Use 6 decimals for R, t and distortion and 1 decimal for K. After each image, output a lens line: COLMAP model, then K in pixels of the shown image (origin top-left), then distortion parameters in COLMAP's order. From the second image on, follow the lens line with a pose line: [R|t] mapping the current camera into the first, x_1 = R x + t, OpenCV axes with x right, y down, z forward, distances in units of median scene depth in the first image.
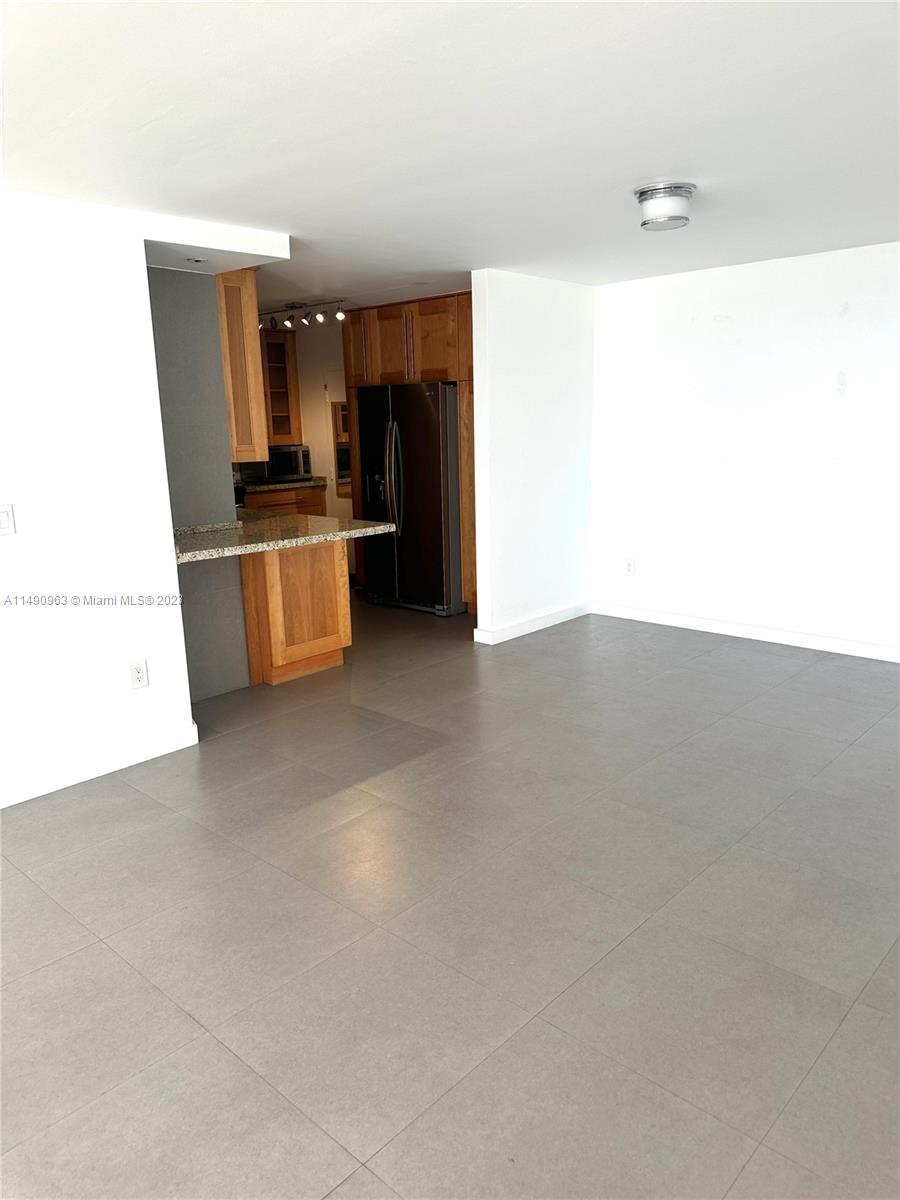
lens RADIAL K [[845.7, 0, 450.0], [0, 845.7, 600.0], [0, 0, 1]] dist [0.066971, -0.003889]
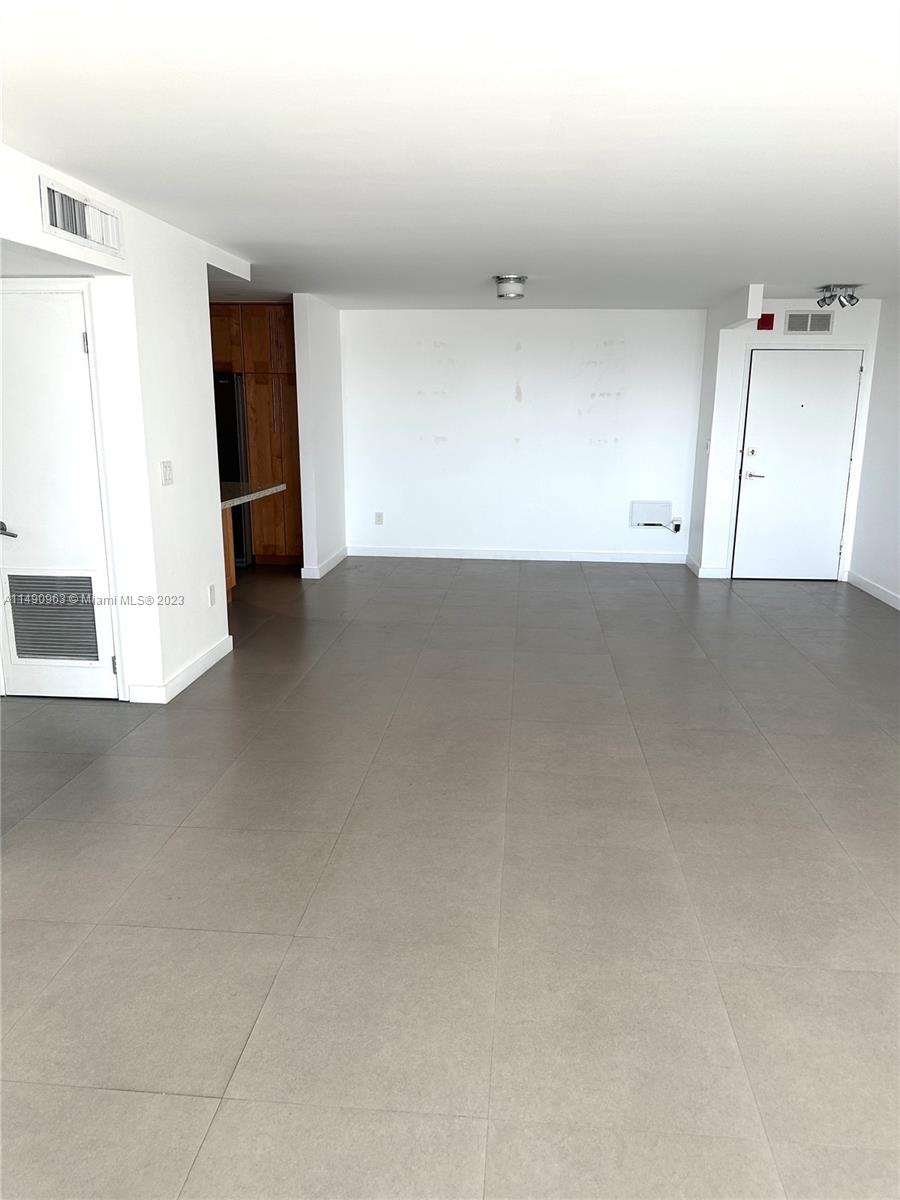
lens RADIAL K [[845.7, 0, 450.0], [0, 845.7, 600.0], [0, 0, 1]] dist [0.066971, -0.003889]
pose [[0.791146, -0.107026, 0.602191, -0.670959], [0.102207, 0.993861, 0.042359, 0.059025], [-0.603027, 0.028036, 0.797228, -0.198572]]
